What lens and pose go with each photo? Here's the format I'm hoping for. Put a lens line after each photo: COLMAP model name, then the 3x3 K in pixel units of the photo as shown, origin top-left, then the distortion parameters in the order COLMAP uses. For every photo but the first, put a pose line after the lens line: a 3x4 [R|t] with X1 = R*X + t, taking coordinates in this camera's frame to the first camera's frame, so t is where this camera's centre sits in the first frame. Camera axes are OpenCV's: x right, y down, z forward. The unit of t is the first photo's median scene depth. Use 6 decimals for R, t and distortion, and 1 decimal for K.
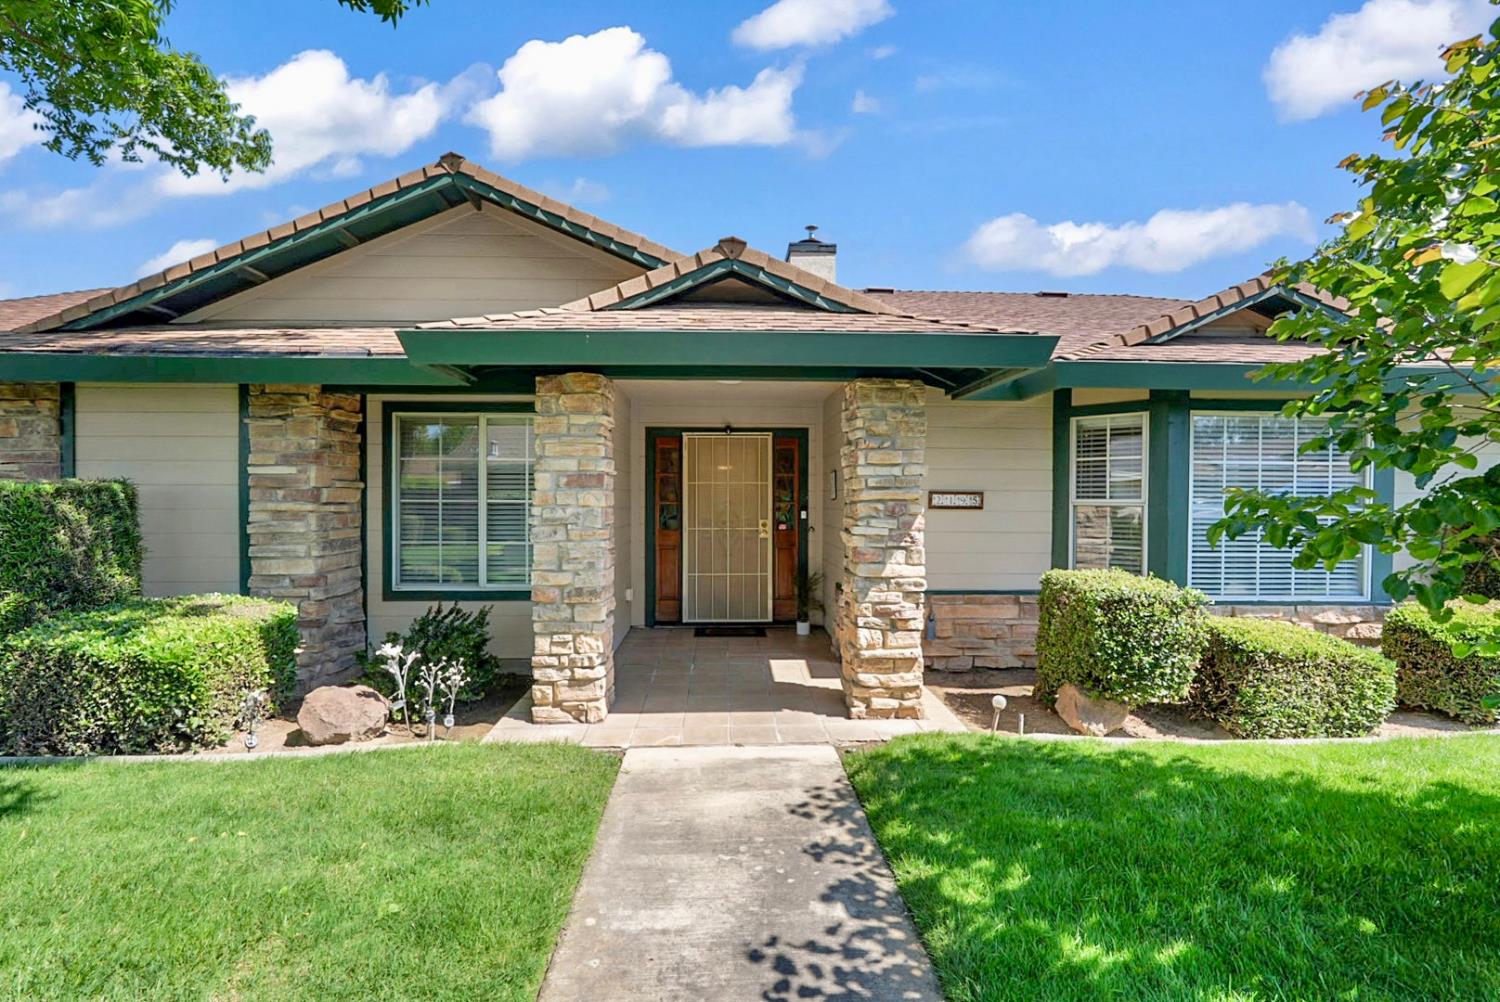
lens RADIAL K [[663.9, 0, 751.7], [0, 663.9, 495.8], [0, 0, 1]] dist [0.002631, 0.000242]
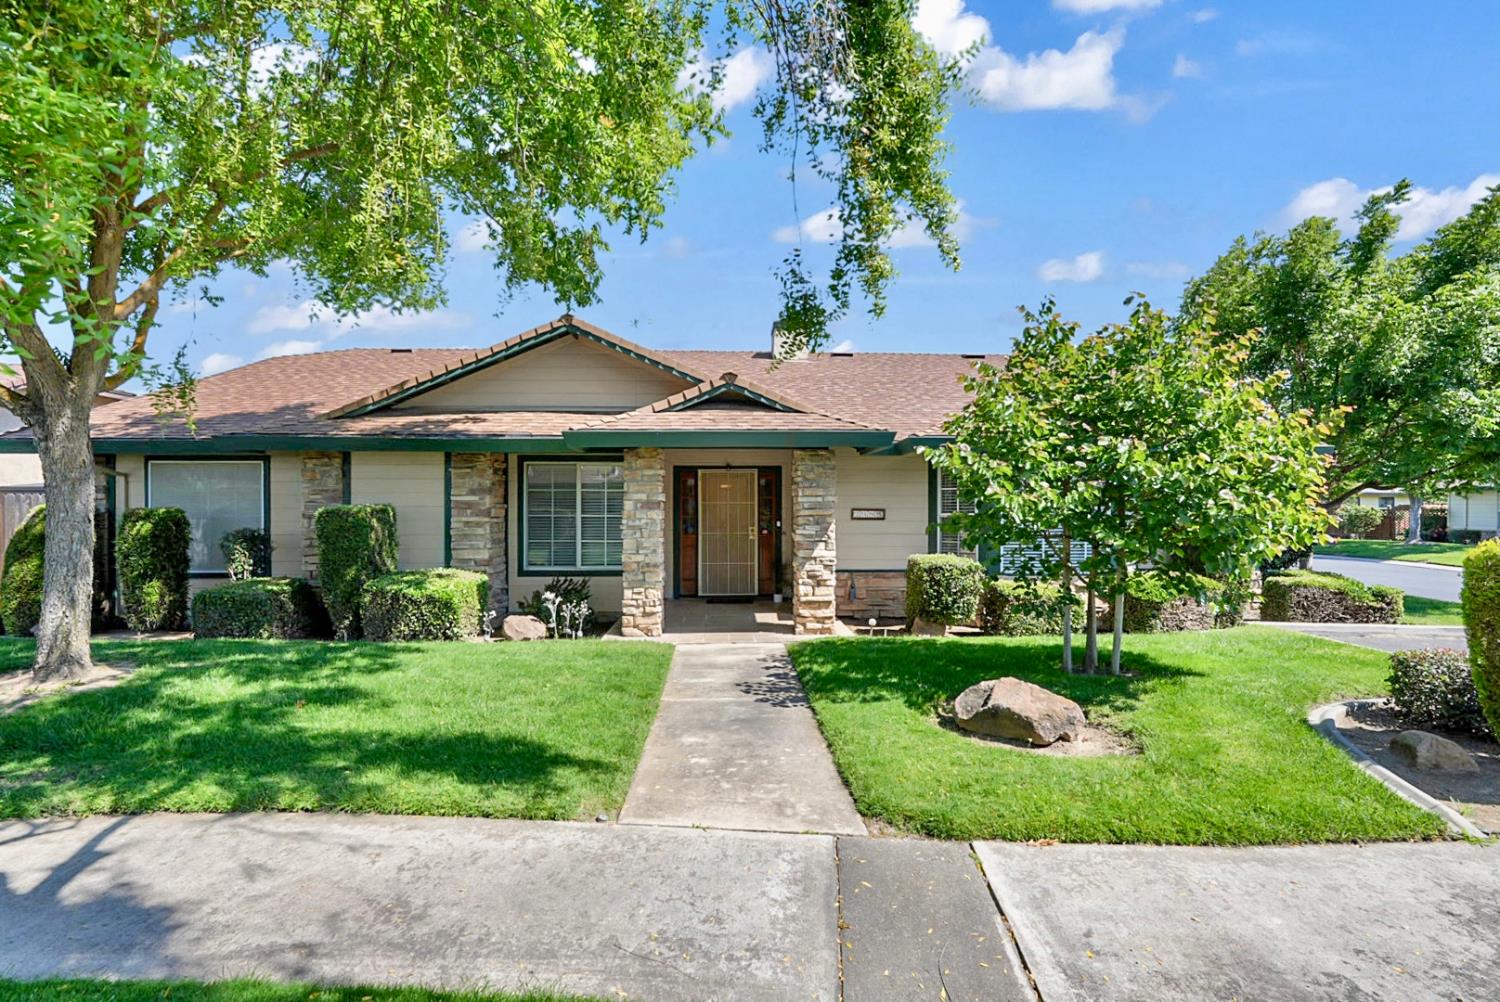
lens RADIAL K [[663.9, 0, 747.8], [0, 663.9, 511.4], [0, 0, 1]] dist [0.002631, 0.000242]
pose [[0.999976, -0.002378, -0.006502, 0.030268], [0.002429, 0.999967, 0.007710, -0.018038], [0.006483, -0.007725, 0.999949, -0.829914]]
